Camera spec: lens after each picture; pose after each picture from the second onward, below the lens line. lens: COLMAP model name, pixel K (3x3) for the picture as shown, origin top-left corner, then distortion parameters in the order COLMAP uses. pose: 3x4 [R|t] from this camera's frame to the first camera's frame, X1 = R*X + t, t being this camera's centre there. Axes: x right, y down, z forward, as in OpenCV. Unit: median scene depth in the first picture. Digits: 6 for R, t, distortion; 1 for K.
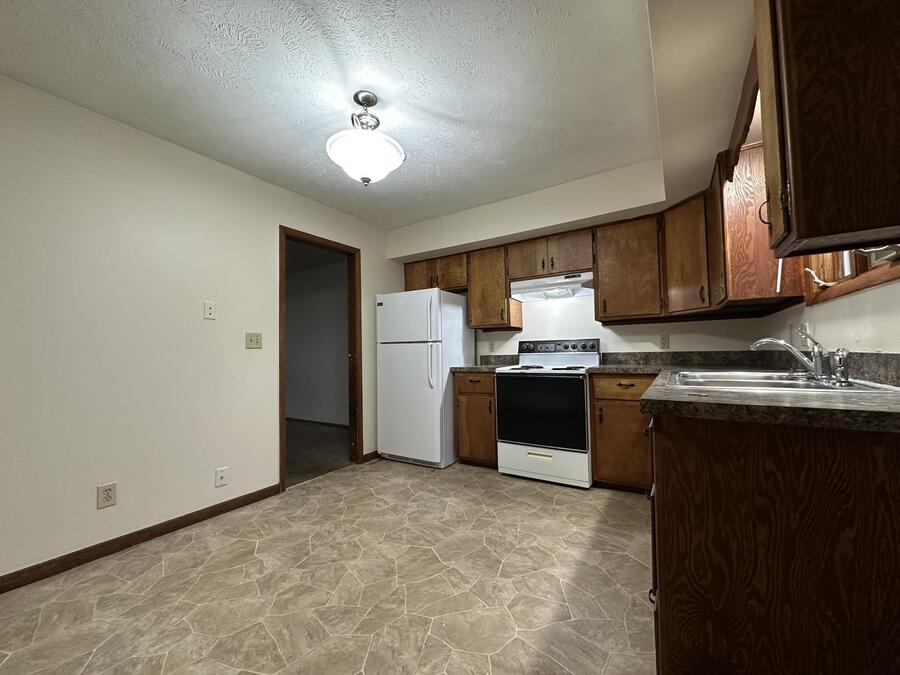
lens RADIAL K [[357.3, 0, 451.9], [0, 357.3, 338.7], [0, 0, 1]] dist [-0.003239, 0.000206]
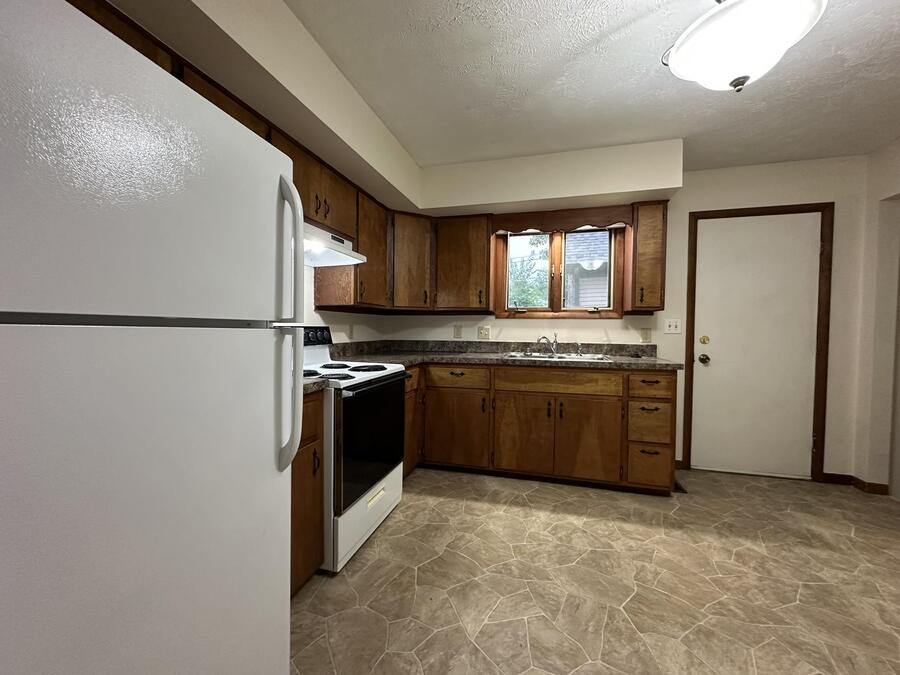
lens RADIAL K [[357.3, 0, 448.8], [0, 357.3, 338.4], [0, 0, 1]] dist [-0.003239, 0.000206]
pose [[-0.291195, -0.010295, 0.956608, -0.487324], [-0.038735, 0.999249, -0.001037, 0.018409], [-0.955879, -0.037356, -0.291375, 1.156973]]
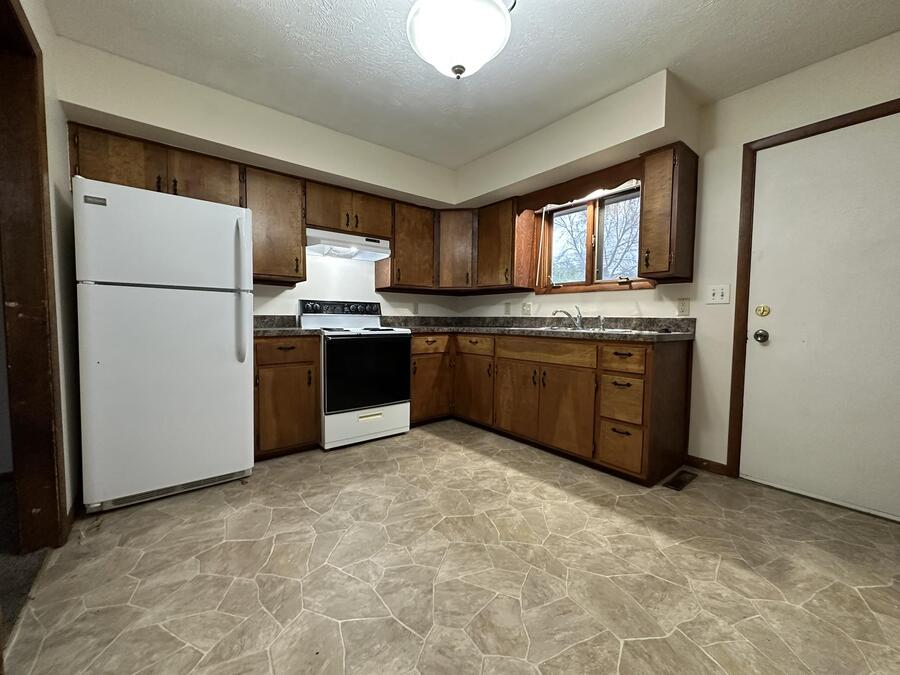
lens RADIAL K [[357.3, 0, 449.6], [0, 357.3, 337.6], [0, 0, 1]] dist [-0.003239, 0.000206]
pose [[0.317685, -0.028177, 0.947778, -0.674427], [-0.052516, 0.997501, 0.047258, 0.051234], [-0.946741, -0.064787, 0.315411, 0.523903]]
